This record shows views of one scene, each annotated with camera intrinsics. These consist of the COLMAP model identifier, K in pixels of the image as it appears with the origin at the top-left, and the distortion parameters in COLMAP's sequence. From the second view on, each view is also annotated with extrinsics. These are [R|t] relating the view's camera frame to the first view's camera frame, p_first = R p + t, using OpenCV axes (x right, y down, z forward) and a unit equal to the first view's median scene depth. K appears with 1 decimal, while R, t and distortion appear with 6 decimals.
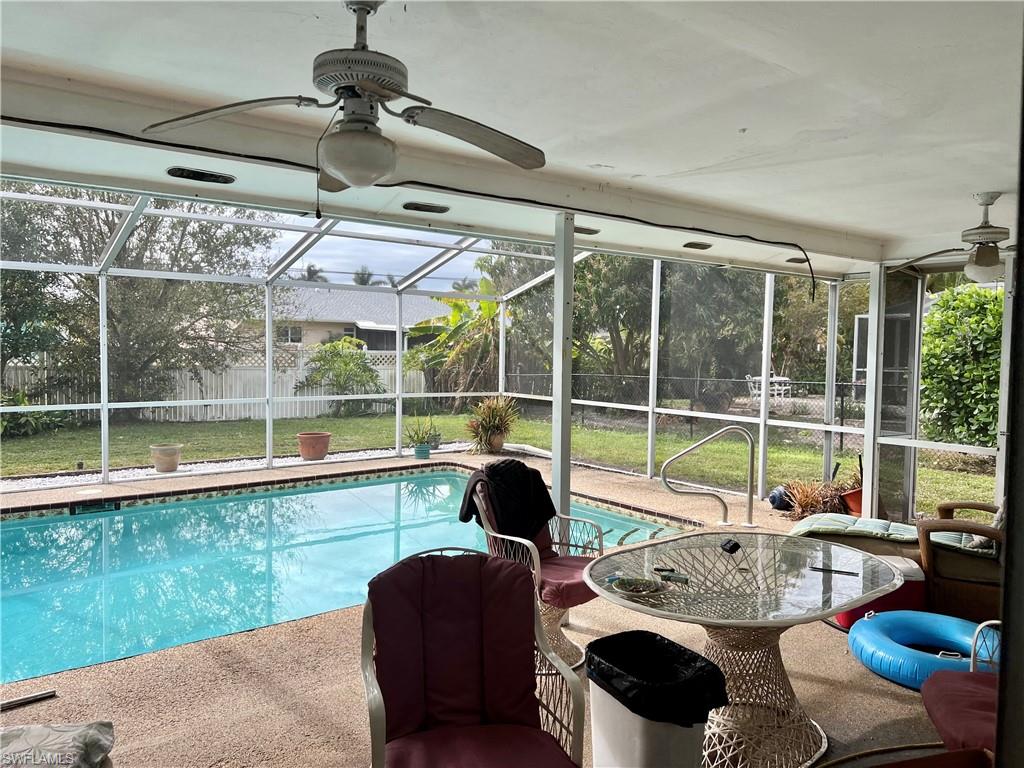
lens RADIAL K [[770.5, 0, 508.9], [0, 770.5, 381.6], [0, 0, 1]] dist [0.039833, -0.062629]
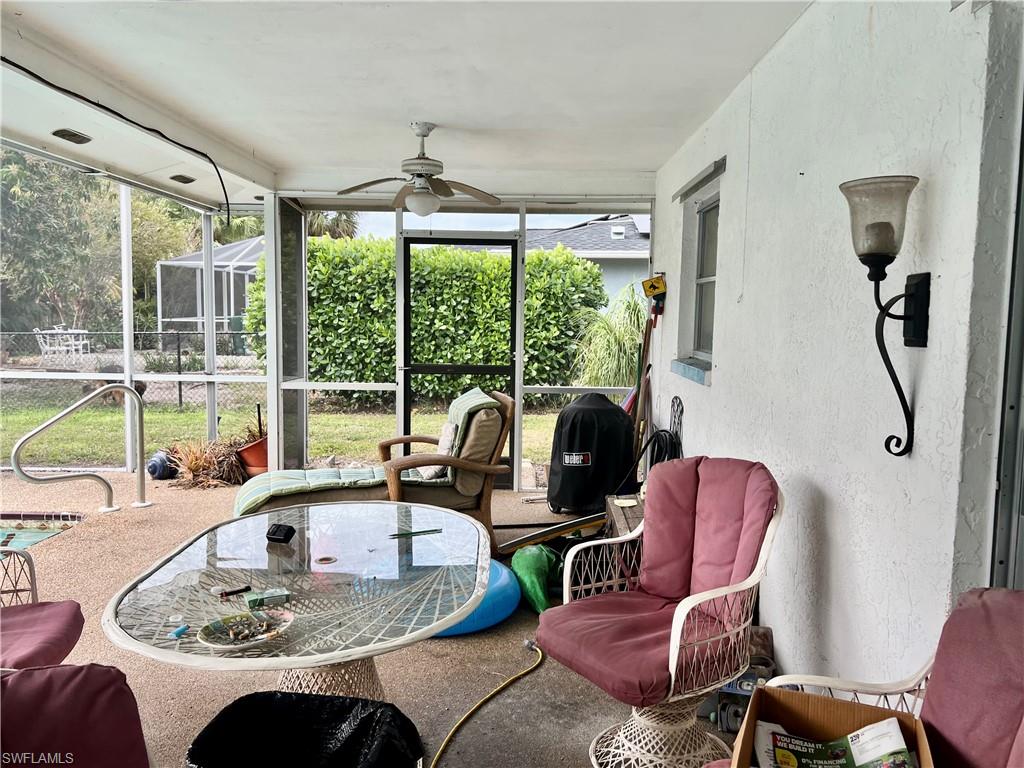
lens RADIAL K [[770.5, 0, 508.9], [0, 770.5, 381.6], [0, 0, 1]] dist [0.039833, -0.062629]
pose [[0.614996, -0.077762, 0.784686, -0.081052], [0.034200, 0.996820, 0.071981, 0.012385], [-0.787788, -0.017432, 0.615700, 0.205039]]
